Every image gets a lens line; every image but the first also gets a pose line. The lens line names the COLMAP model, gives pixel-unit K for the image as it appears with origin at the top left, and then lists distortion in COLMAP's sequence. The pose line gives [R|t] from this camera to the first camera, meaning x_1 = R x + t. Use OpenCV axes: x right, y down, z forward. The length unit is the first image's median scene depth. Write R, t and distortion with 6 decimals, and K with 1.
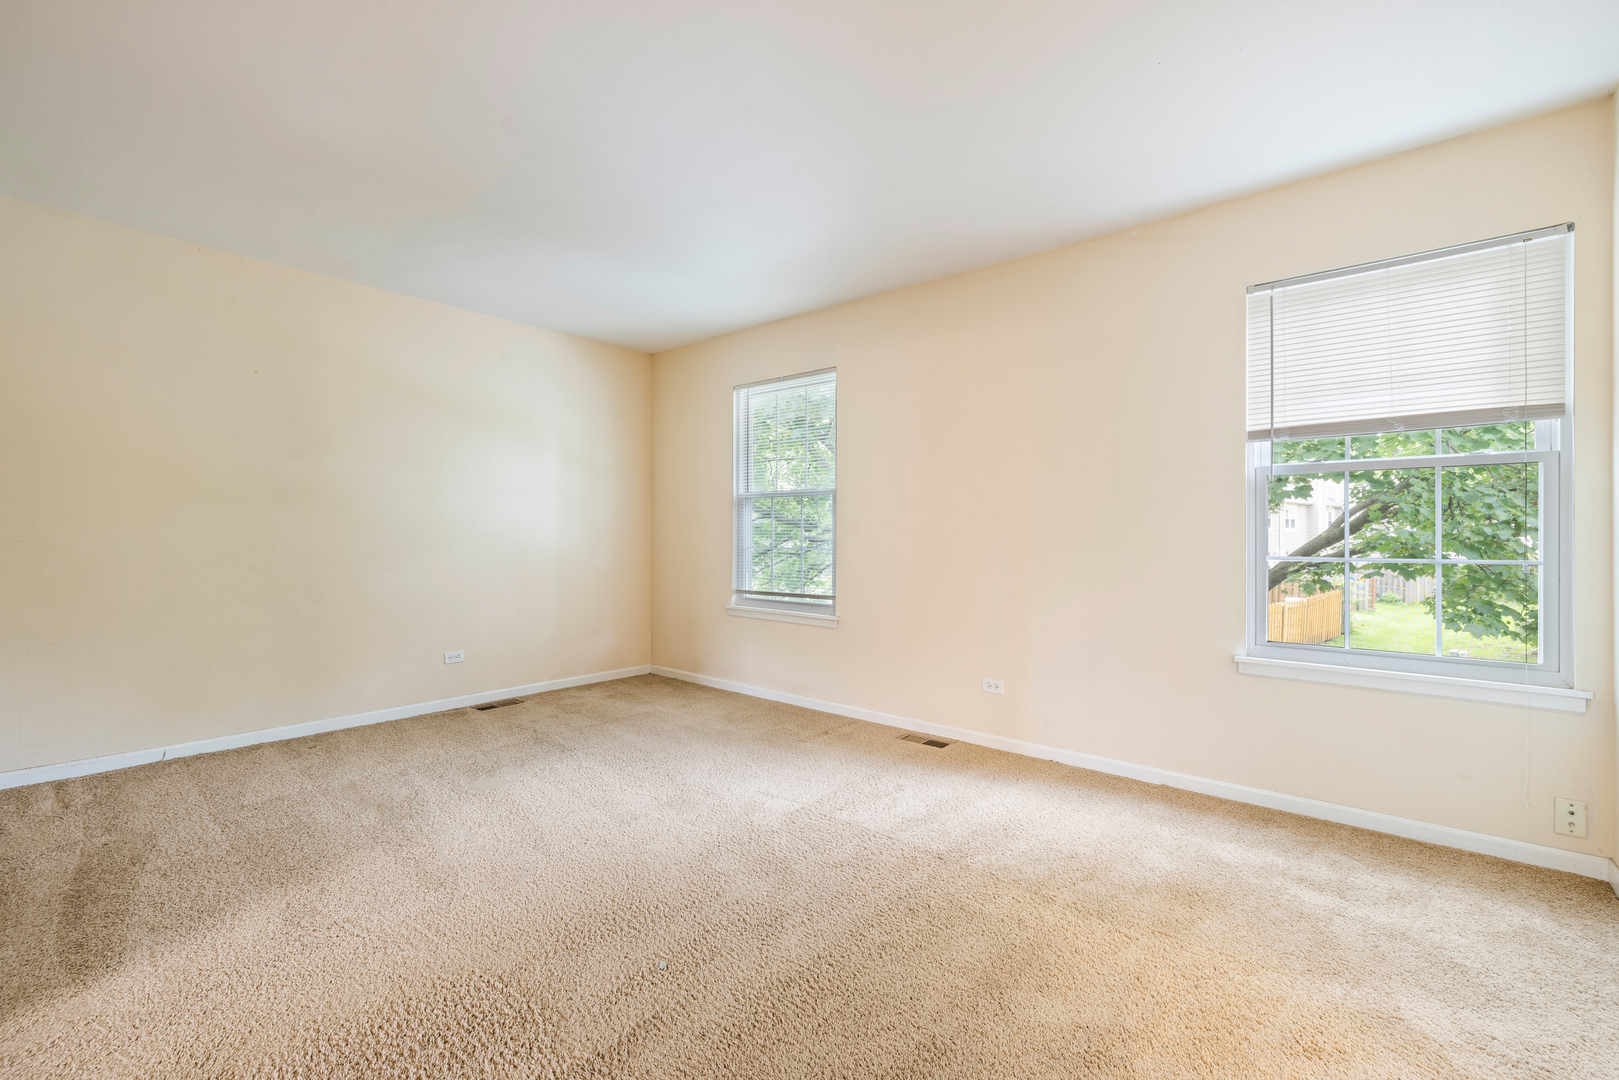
lens RADIAL K [[698.6, 0, 817.4], [0, 698.6, 537.5], [0, 0, 1]] dist [-0.002725, -0.000240]
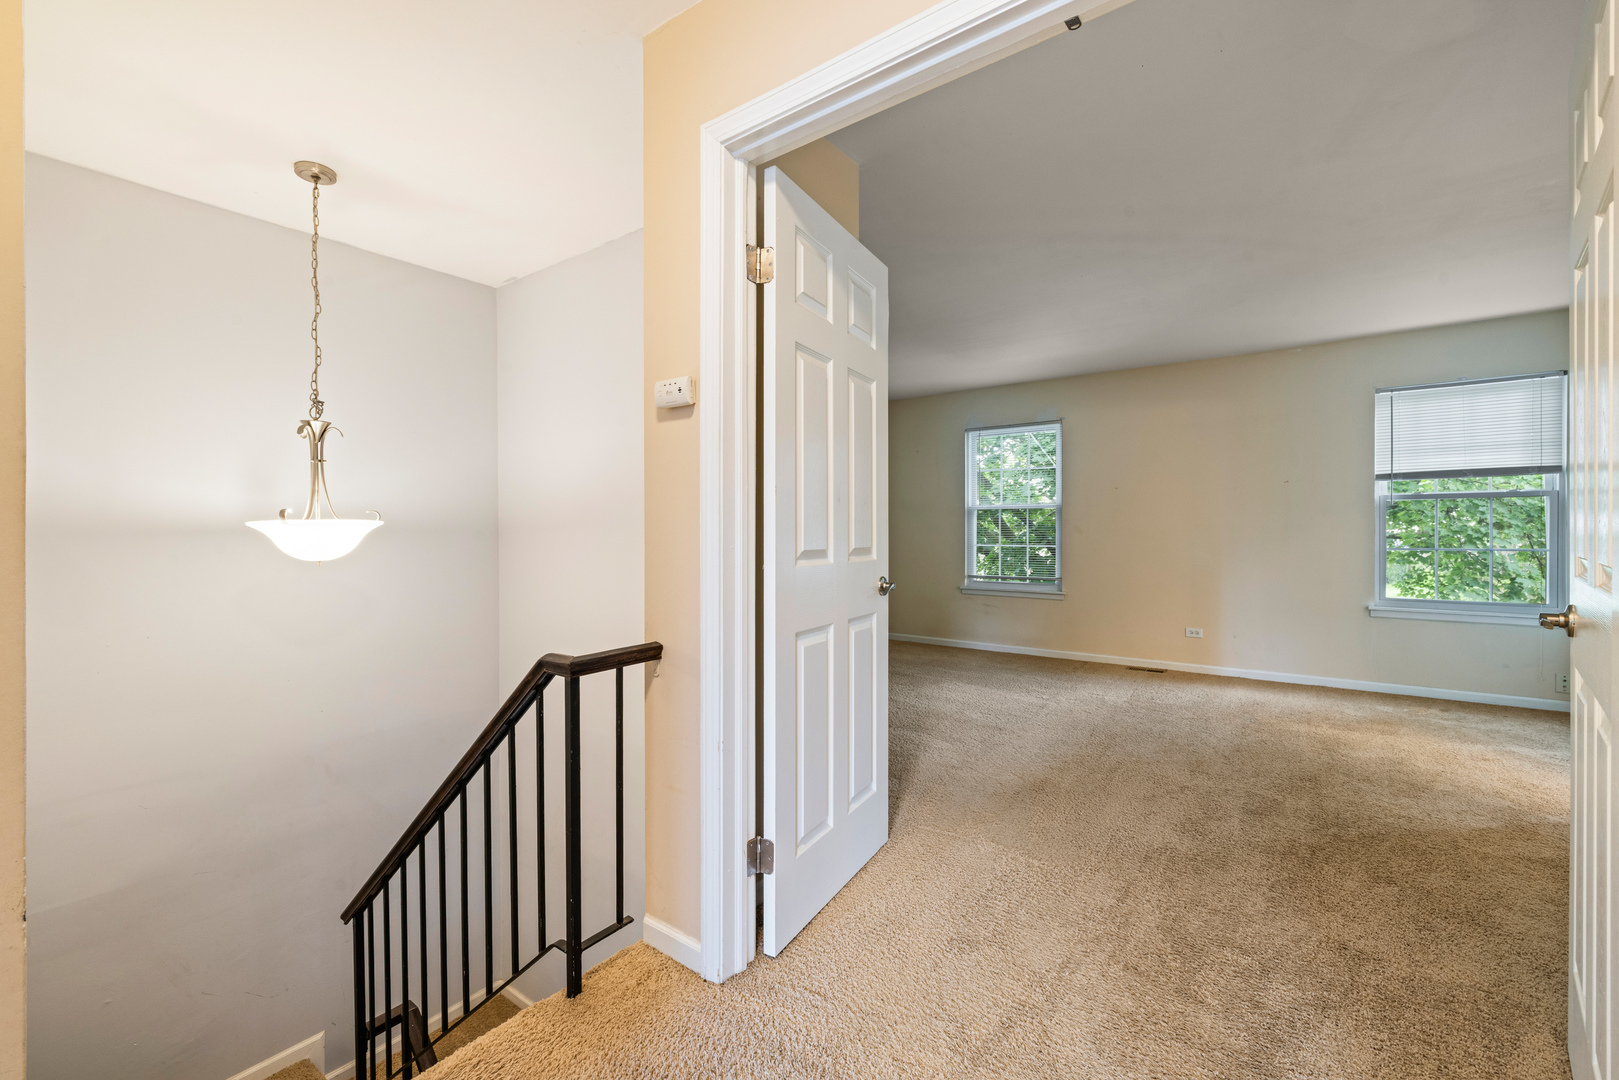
lens RADIAL K [[698.6, 0, 802.1], [0, 698.6, 539.9], [0, 0, 1]] dist [-0.002725, -0.000240]
pose [[0.998148, -0.009012, 0.060155, -1.086861], [0.008381, 0.999907, 0.010729, -0.027425], [-0.060246, -0.010205, 0.998131, -0.755511]]
